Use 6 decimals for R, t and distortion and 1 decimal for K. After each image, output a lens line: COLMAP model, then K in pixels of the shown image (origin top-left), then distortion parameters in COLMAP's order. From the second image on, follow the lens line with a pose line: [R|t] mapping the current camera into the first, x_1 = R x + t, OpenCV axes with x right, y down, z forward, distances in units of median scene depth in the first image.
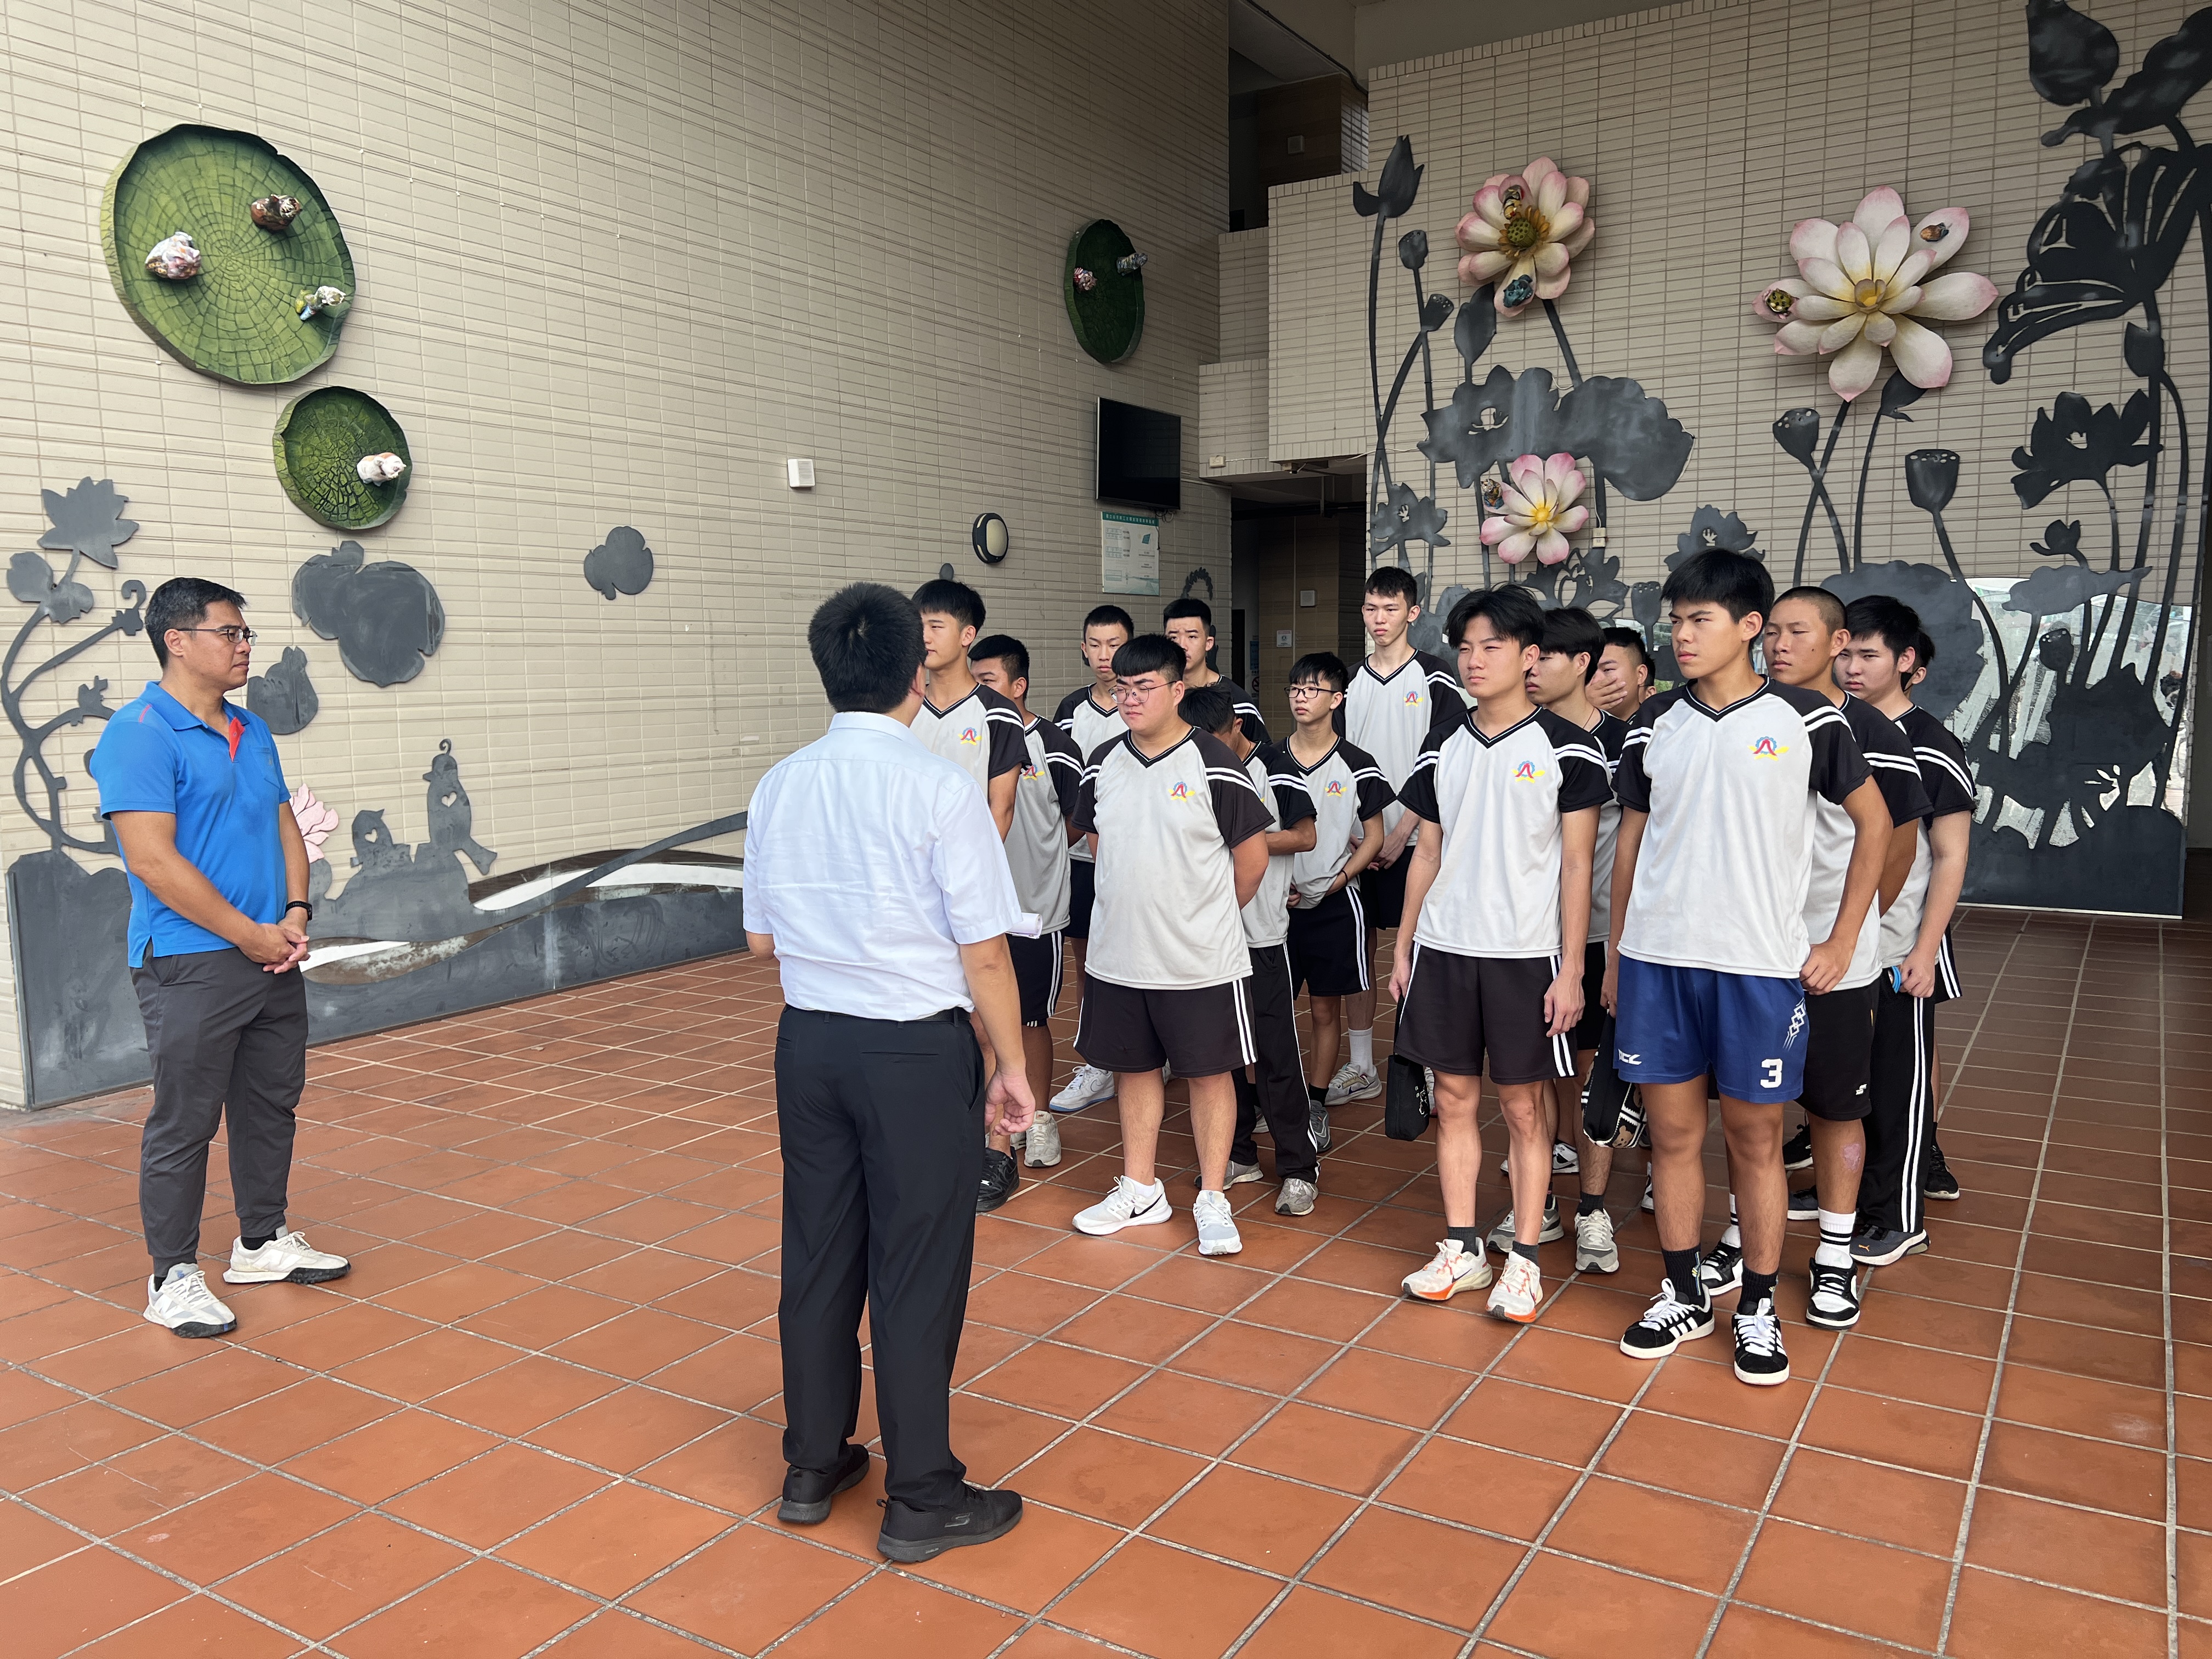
lens RADIAL K [[1681.1, 0, 1126.5], [0, 1681.1, 838.4], [0, 0, 1]] dist [0.041959, -0.051062]
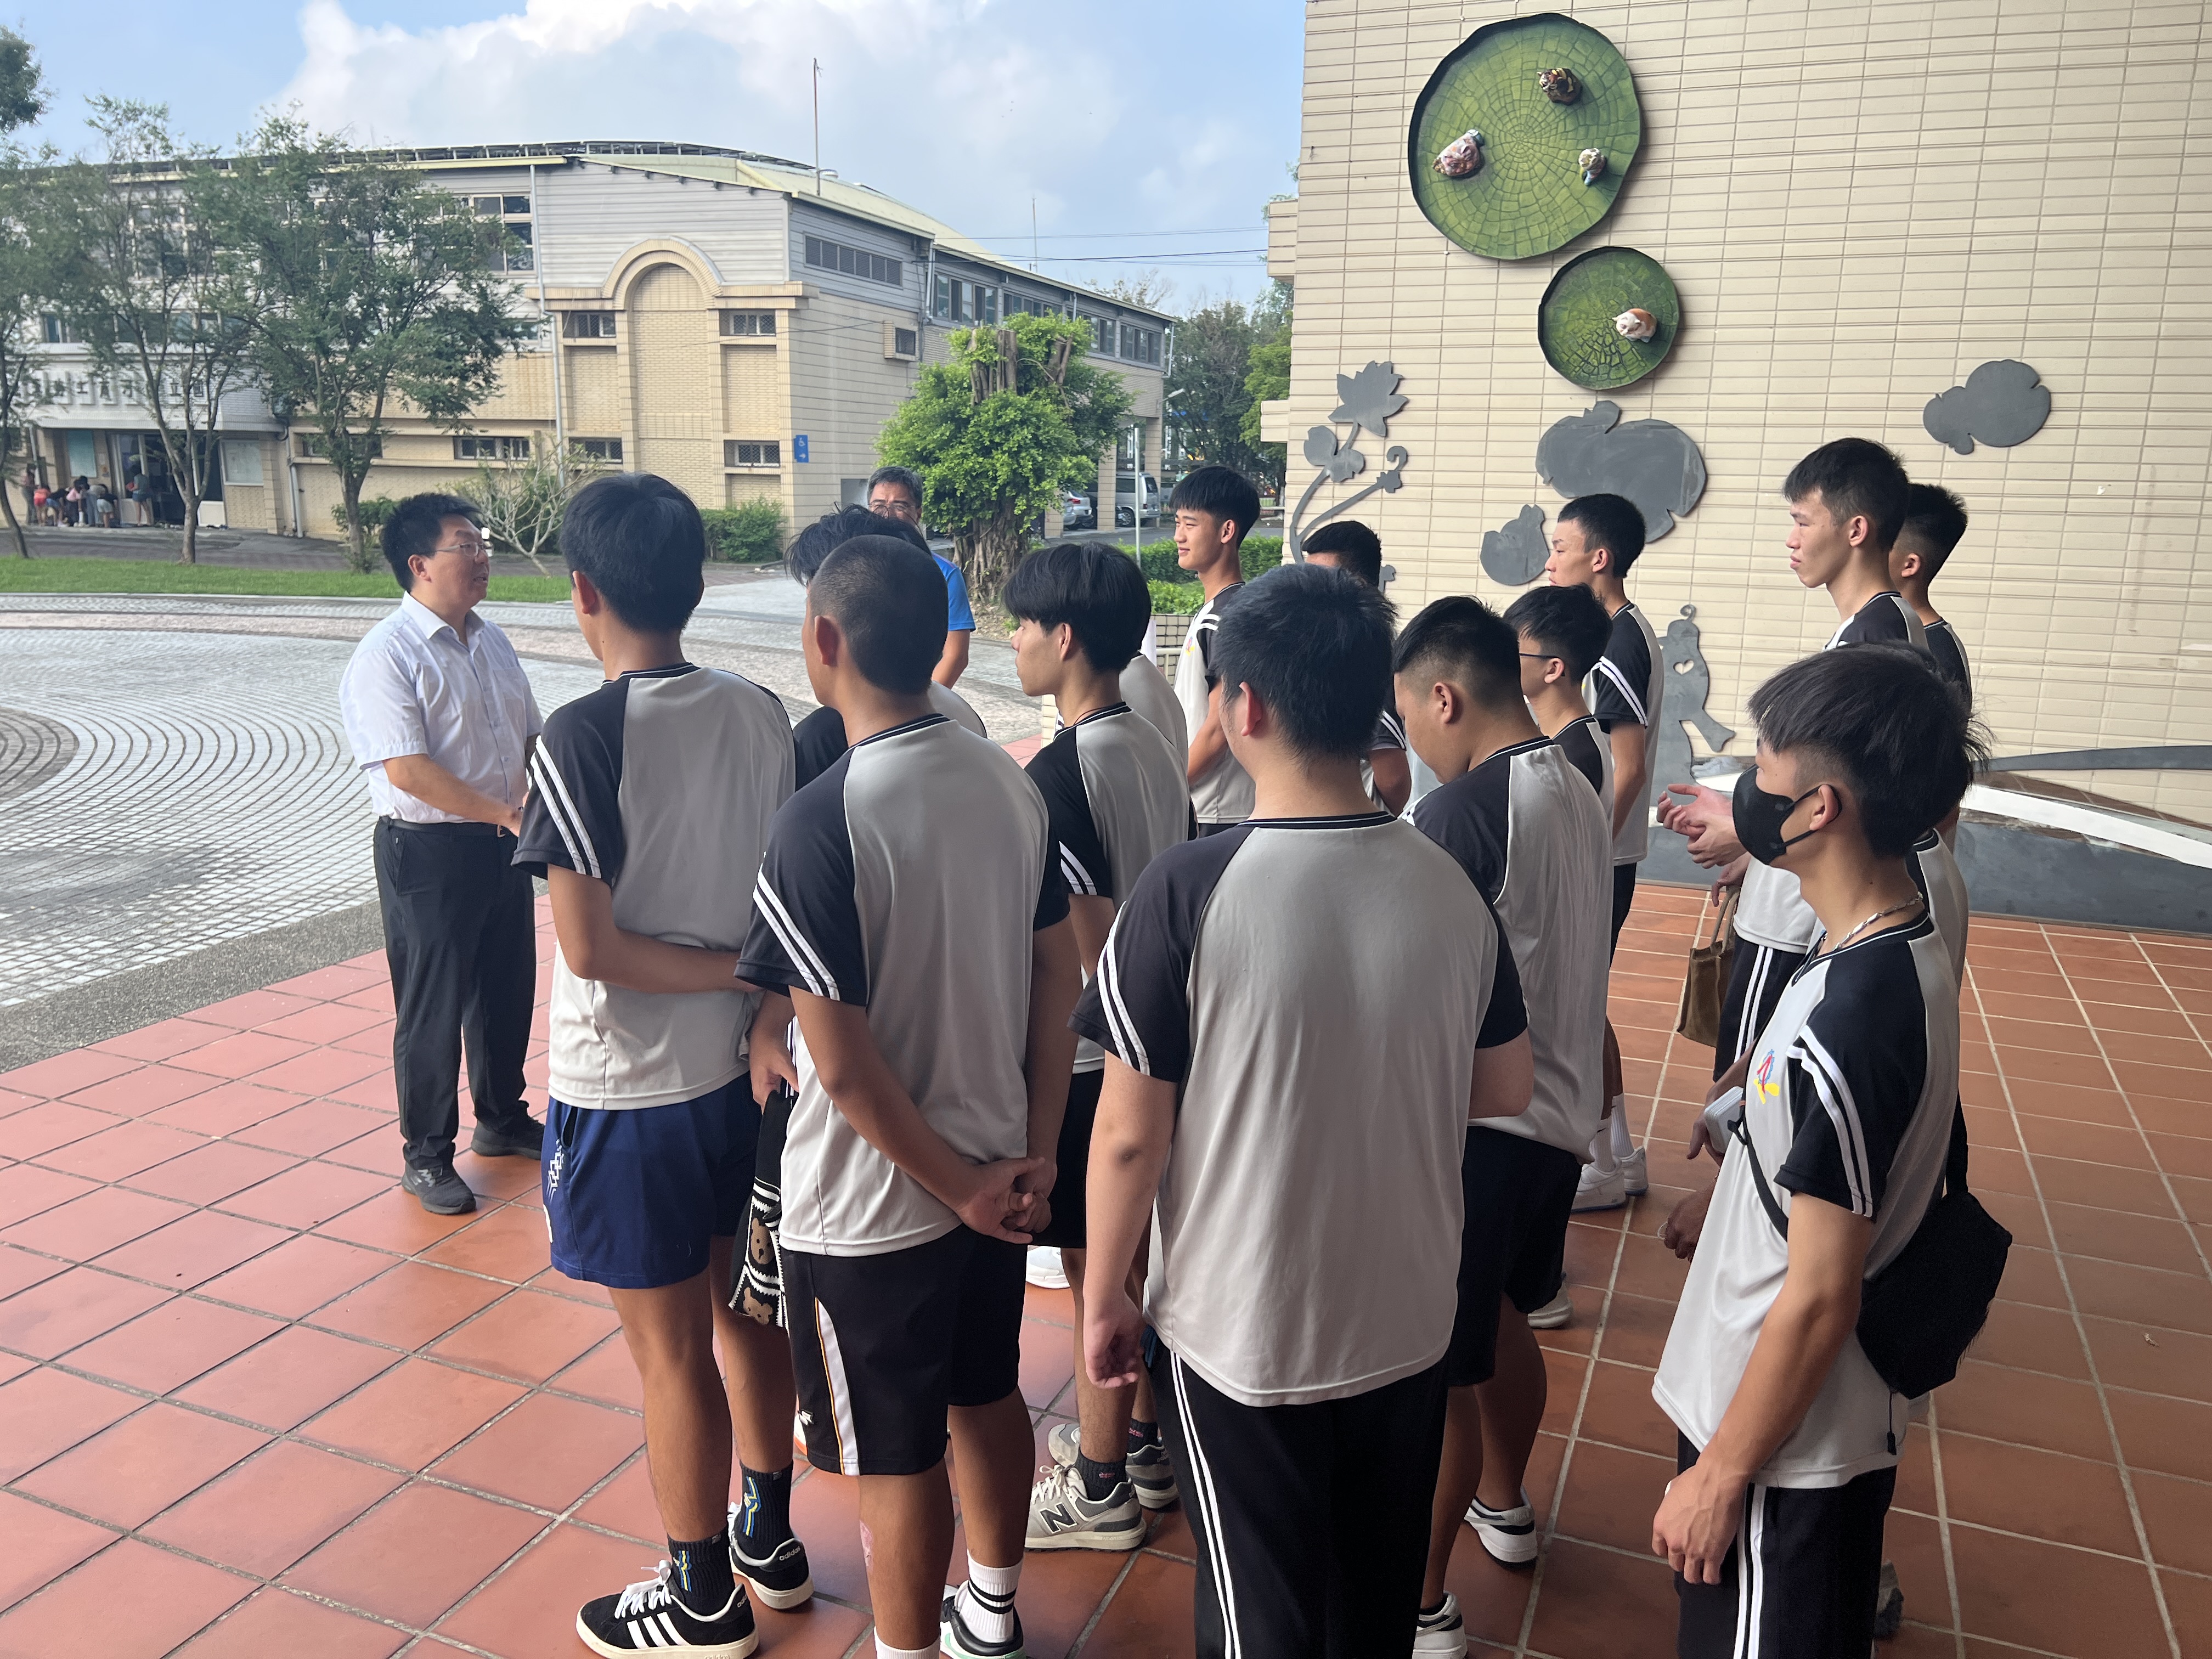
lens RADIAL K [[1681.1, 0, 1113.2], [0, 1681.1, 832.7], [0, 0, 1]] dist [0.041959, -0.051062]
pose [[0.155799, 0.223702, -0.962125, 0.428211], [-0.121291, 0.970980, 0.206120, -0.077613], [0.980314, 0.084584, 0.178411, 0.439536]]
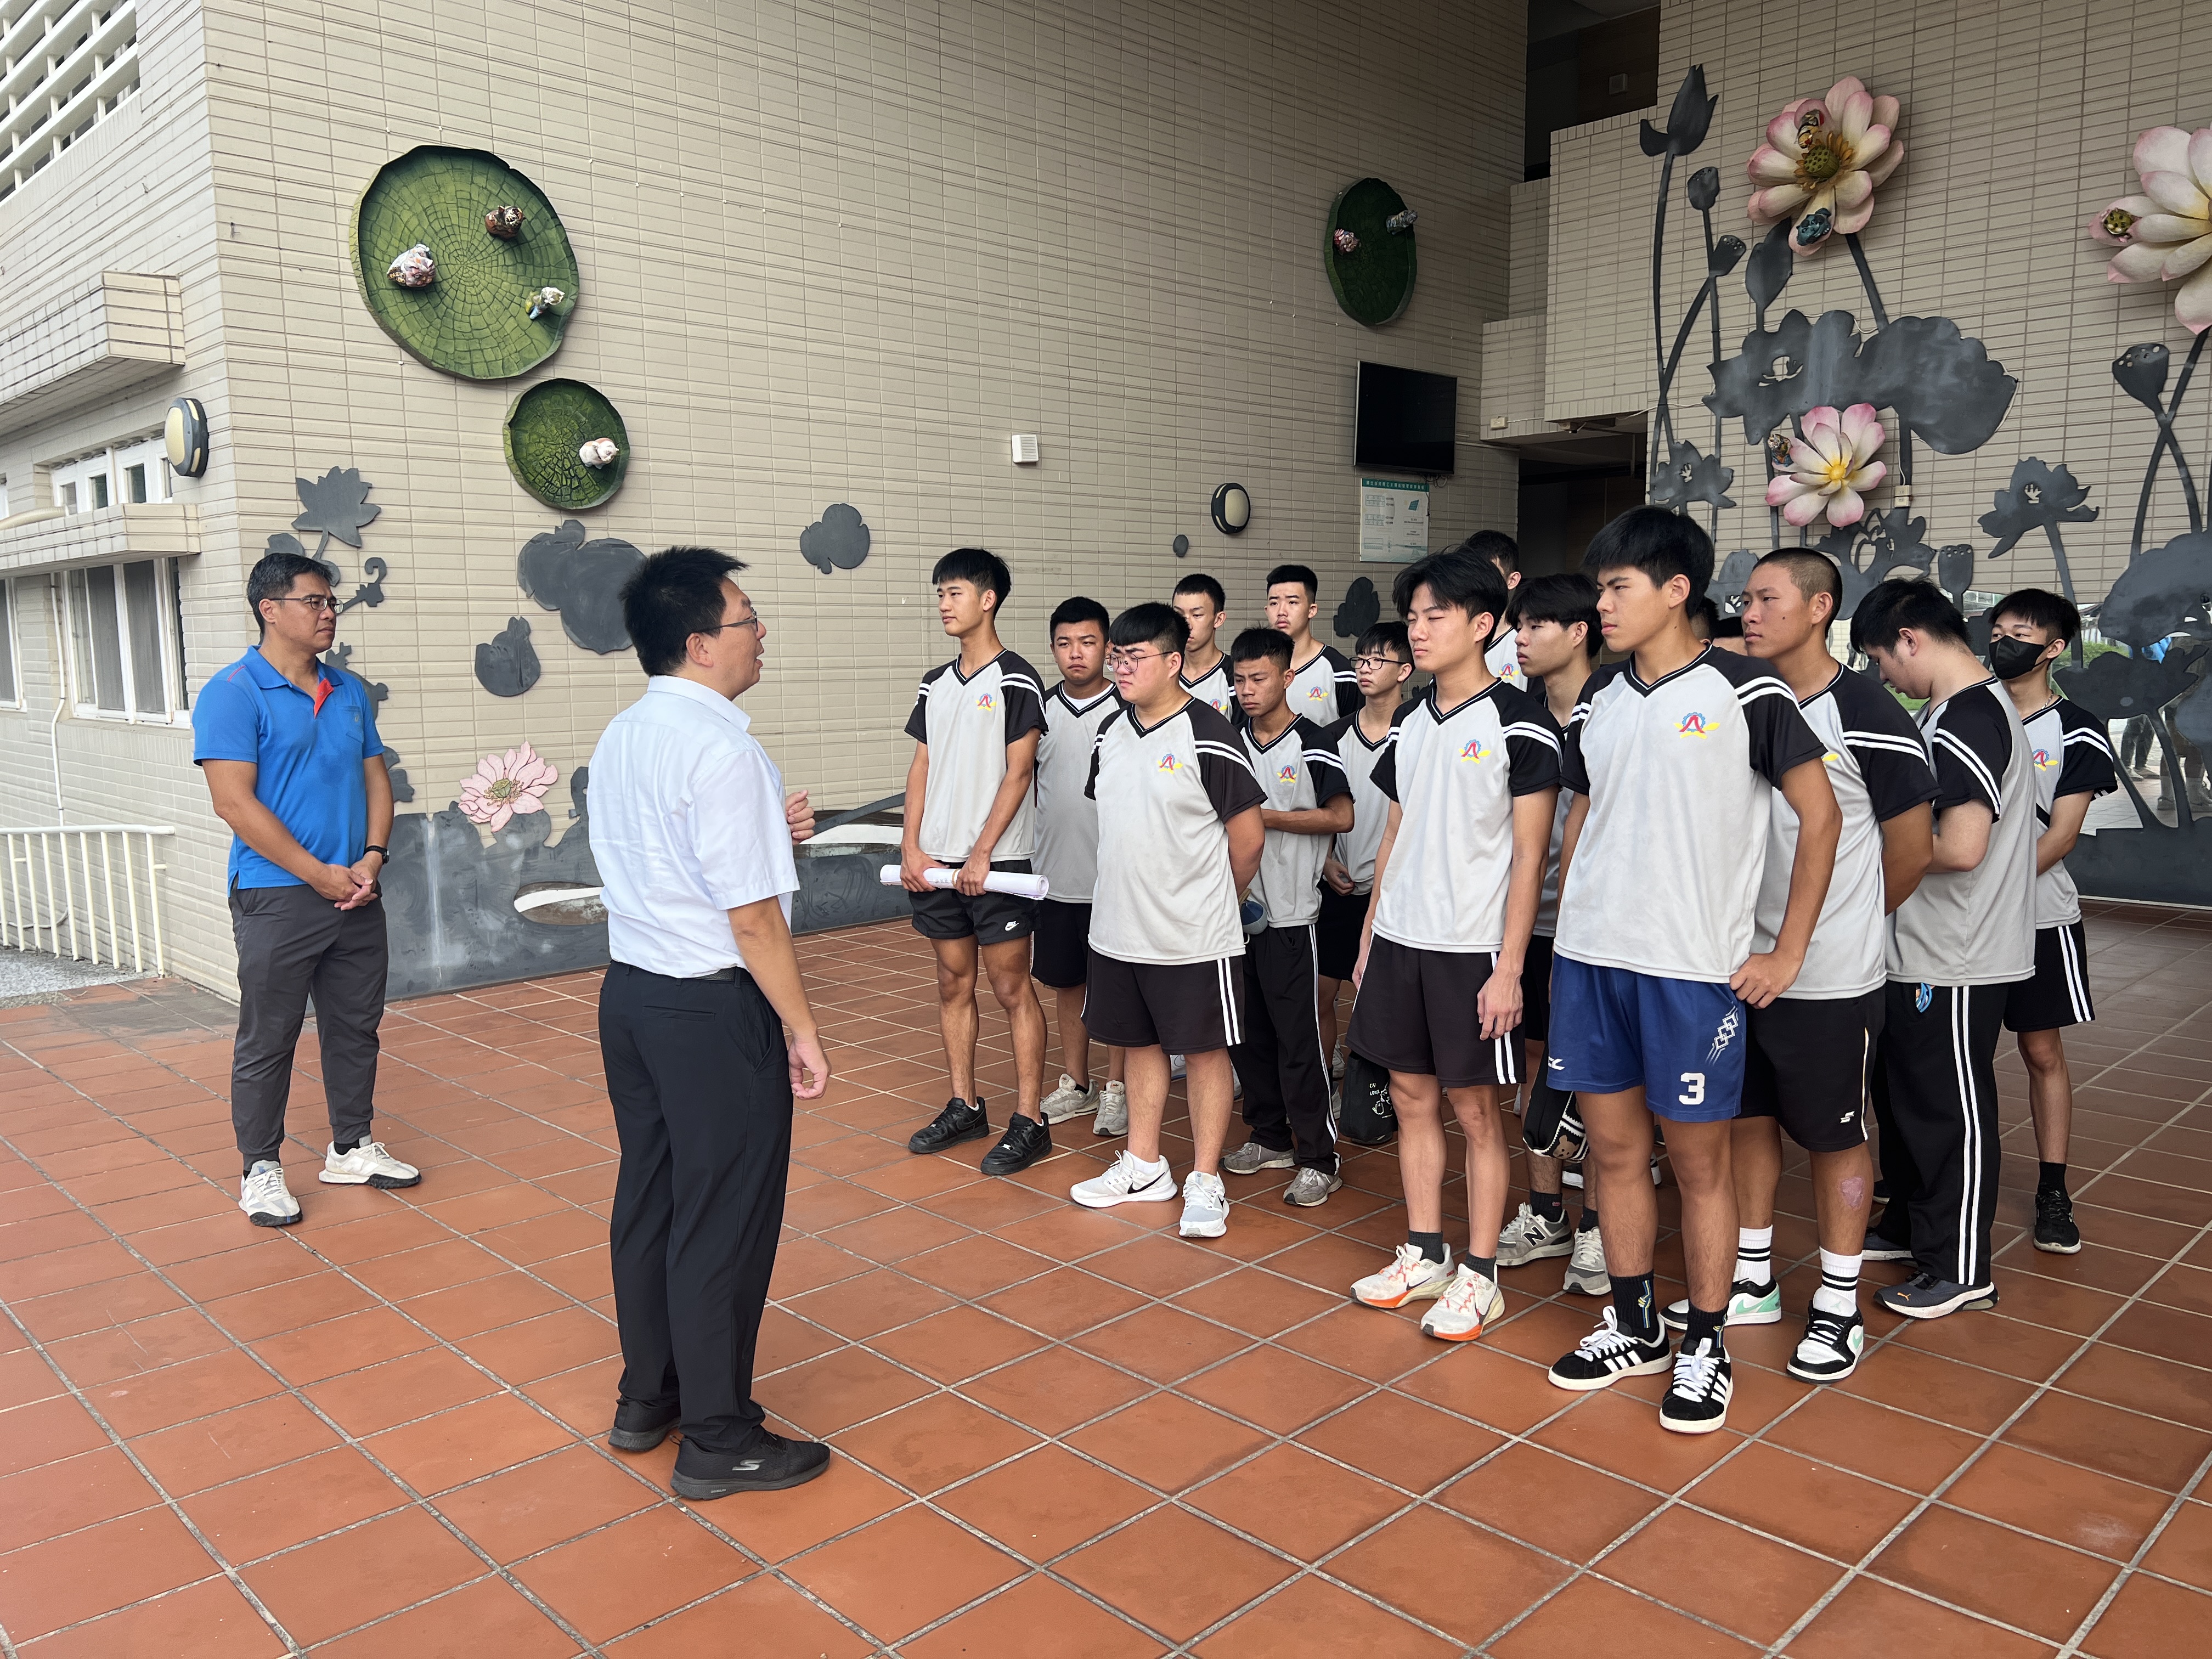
lens RADIAL K [[1681.1, 0, 1101.6], [0, 1681.1, 832.0], [0, 0, 1]] dist [0.041959, -0.051062]
pose [[0.968324, 0.031814, -0.247661, 0.119419], [-0.028770, 0.999460, 0.015899, -0.001229], [0.248033, -0.008270, 0.968716, 0.020679]]
